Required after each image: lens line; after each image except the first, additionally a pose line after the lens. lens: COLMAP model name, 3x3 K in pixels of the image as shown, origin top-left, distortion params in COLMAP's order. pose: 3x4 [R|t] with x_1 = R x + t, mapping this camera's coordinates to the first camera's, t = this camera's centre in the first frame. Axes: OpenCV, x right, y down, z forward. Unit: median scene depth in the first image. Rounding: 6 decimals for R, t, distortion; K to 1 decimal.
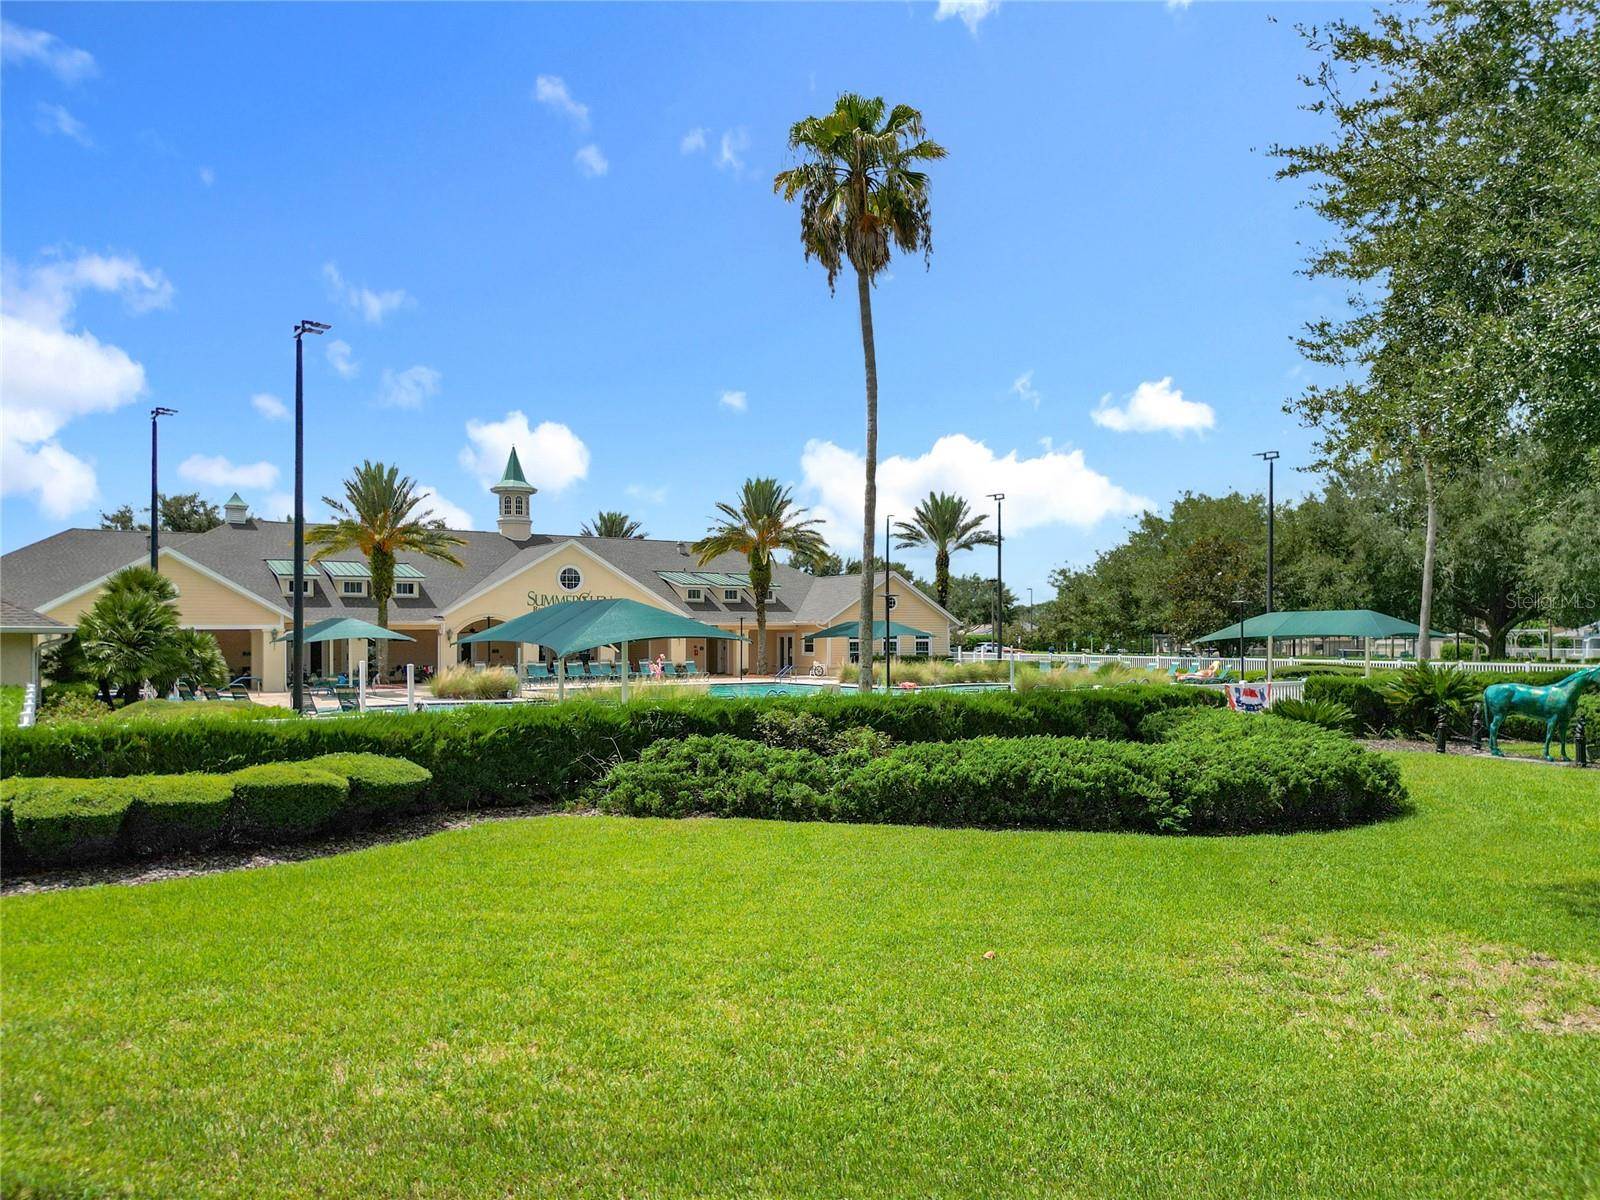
lens RADIAL K [[1120.8, 0, 798.6], [0, 1120.8, 652.8], [0, 0, 1]] dist [0.017926, -0.001530]
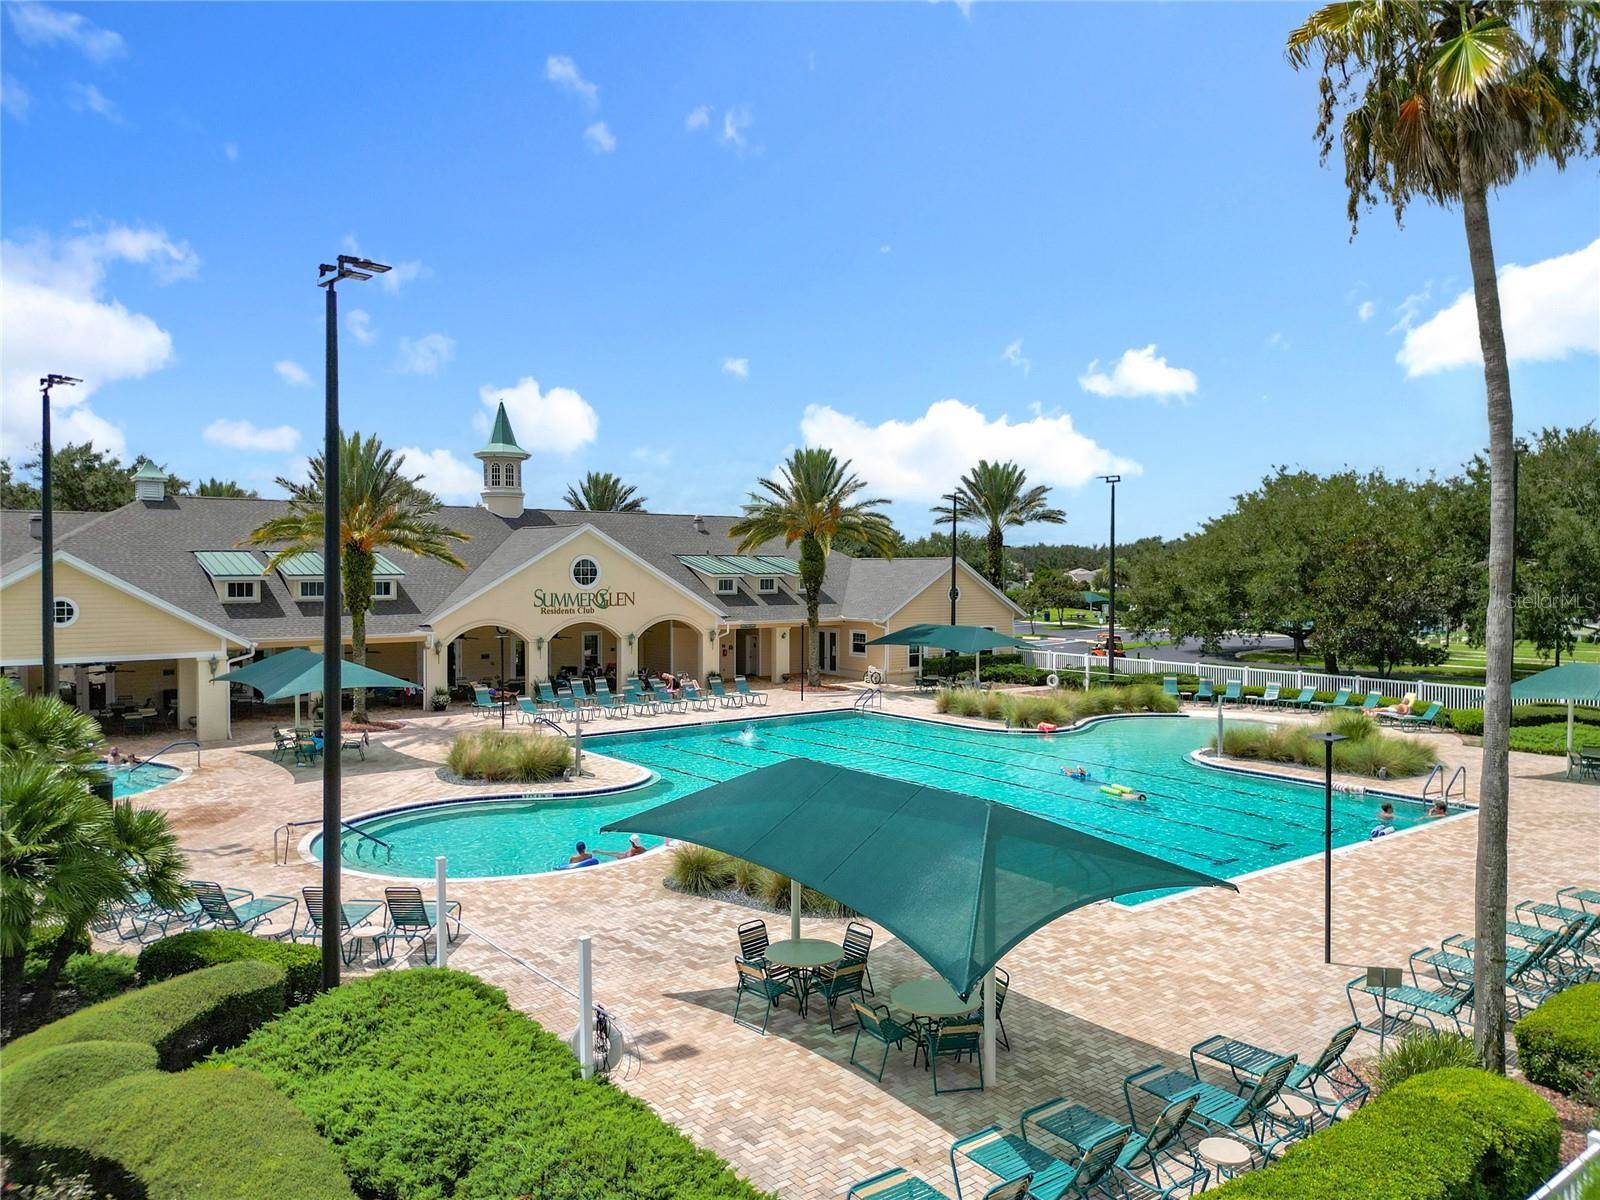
lens RADIAL K [[1112.5, 0, 800.0], [0, 1112.5, 600.0], [0, 0, 1]] dist [0.028013, -0.000572]
pose [[0.996852, 0.003829, 0.079194, -0.103869], [-0.005121, 0.999857, 0.016112, -0.054948], [-0.079121, -0.016467, 0.996729, 0.173725]]
